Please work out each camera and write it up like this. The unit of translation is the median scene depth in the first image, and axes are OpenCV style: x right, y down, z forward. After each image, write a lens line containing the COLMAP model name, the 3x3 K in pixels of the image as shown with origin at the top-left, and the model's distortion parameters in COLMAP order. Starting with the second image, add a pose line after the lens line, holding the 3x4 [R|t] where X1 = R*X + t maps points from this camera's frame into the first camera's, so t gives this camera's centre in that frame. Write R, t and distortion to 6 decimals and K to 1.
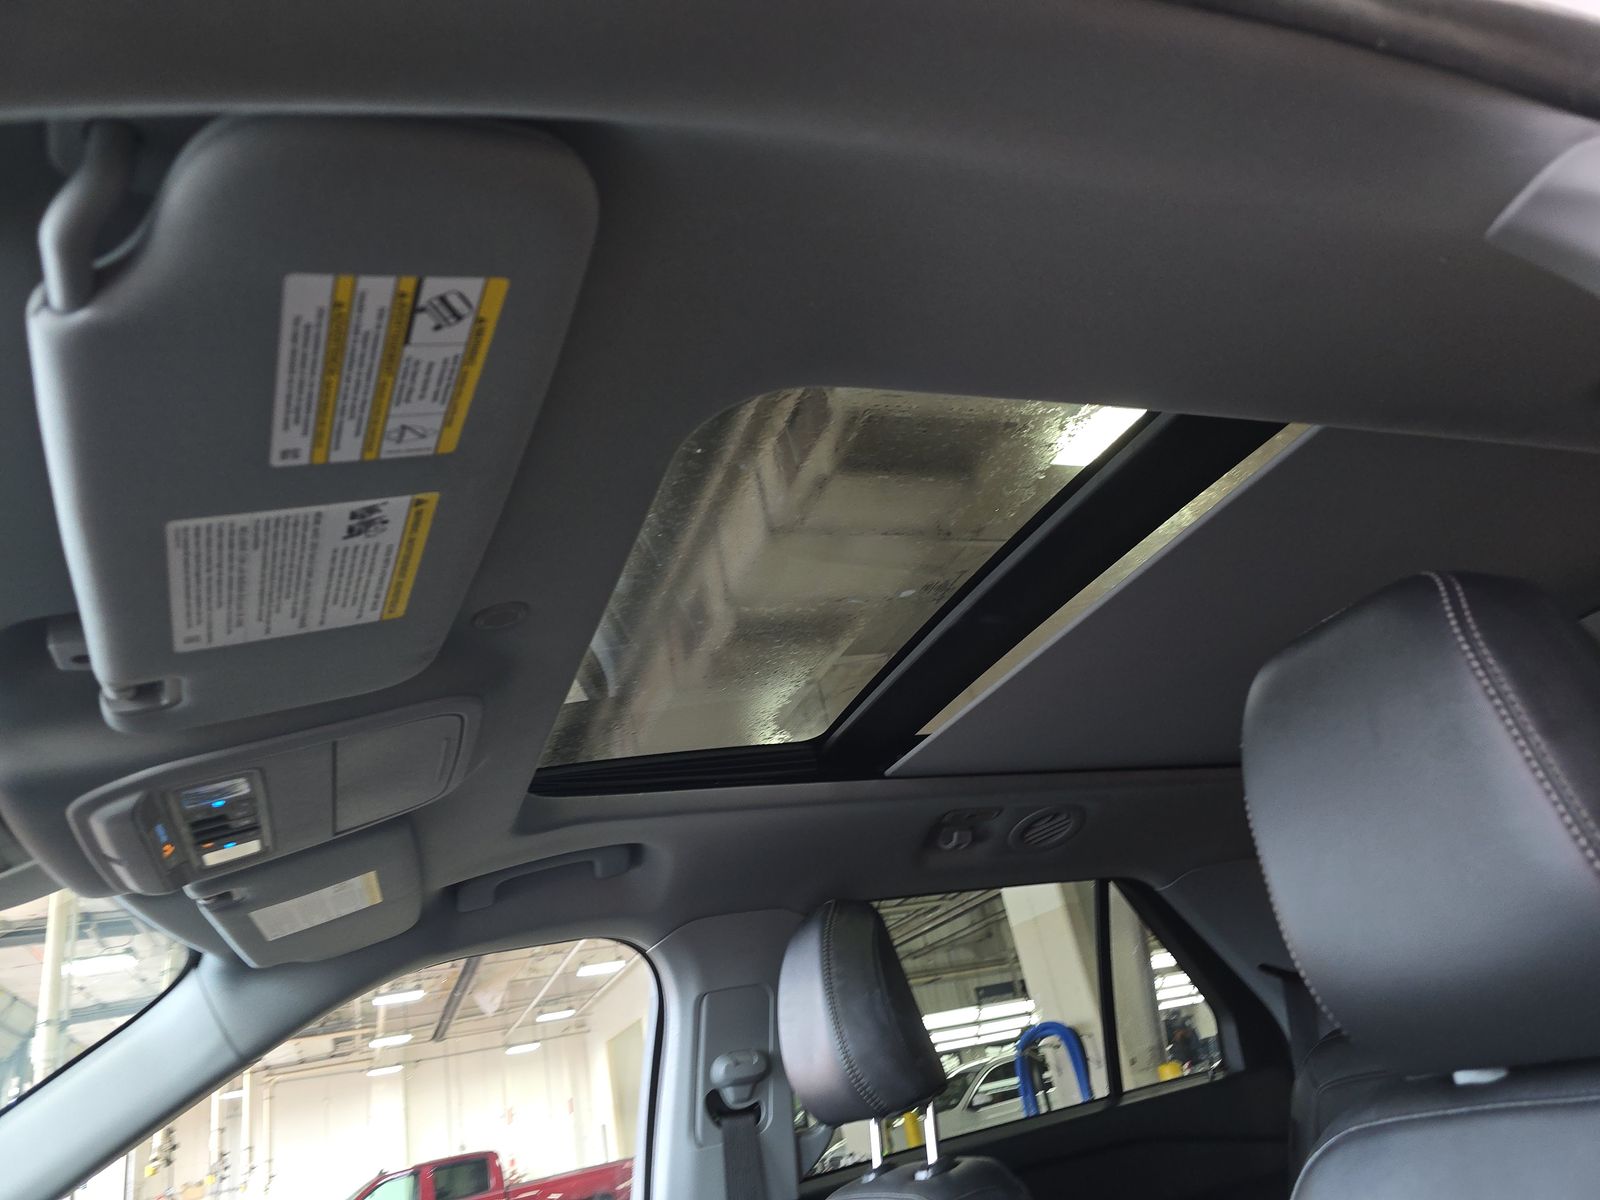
lens RADIAL K [[1127.3, 0, 797.9], [0, 1127.3, 563.2], [0, 0, 1]] dist [0.021228, 0.000388]
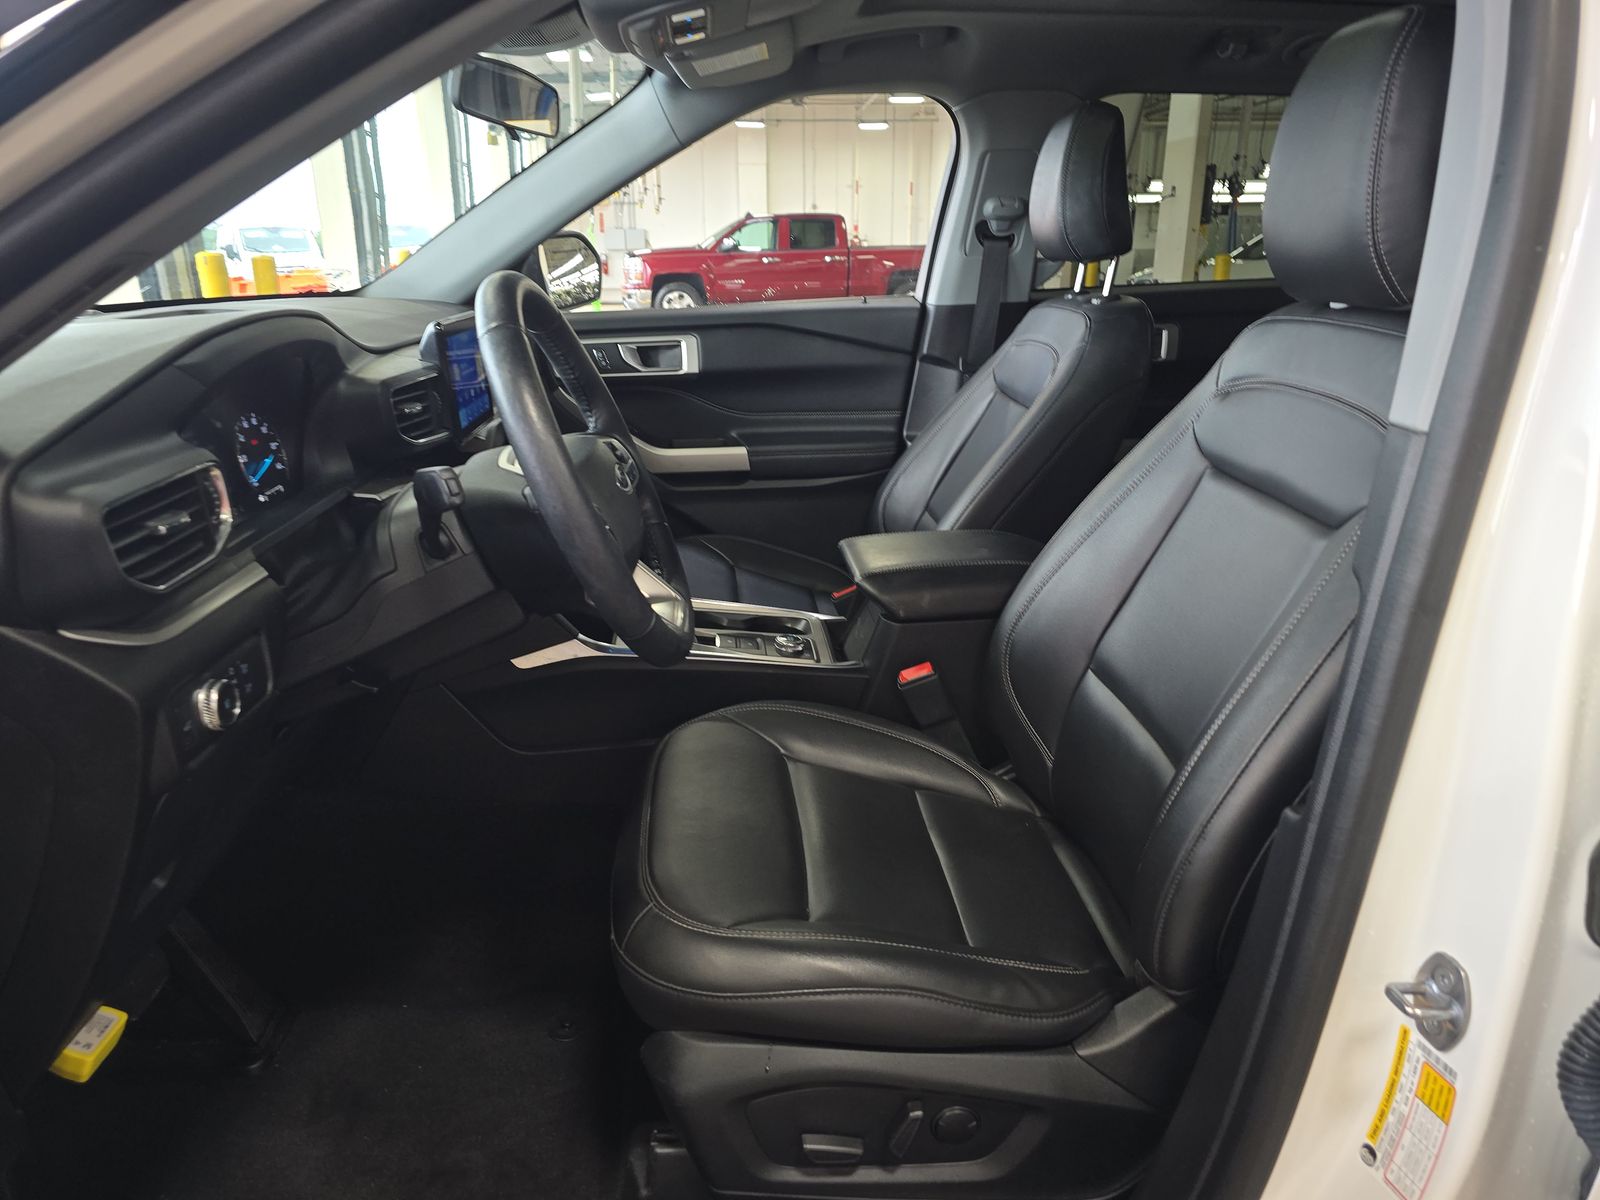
lens RADIAL K [[1171.1, 0, 798.4], [0, 1171.1, 680.0], [0, 0, 1]] dist [0.000610, 0.000126]
pose [[0.948511, 0.259542, -0.181562, 0.123292], [-0.037571, 0.661358, 0.749129, -0.247970], [0.314508, -0.703736, 0.637057, -0.419658]]
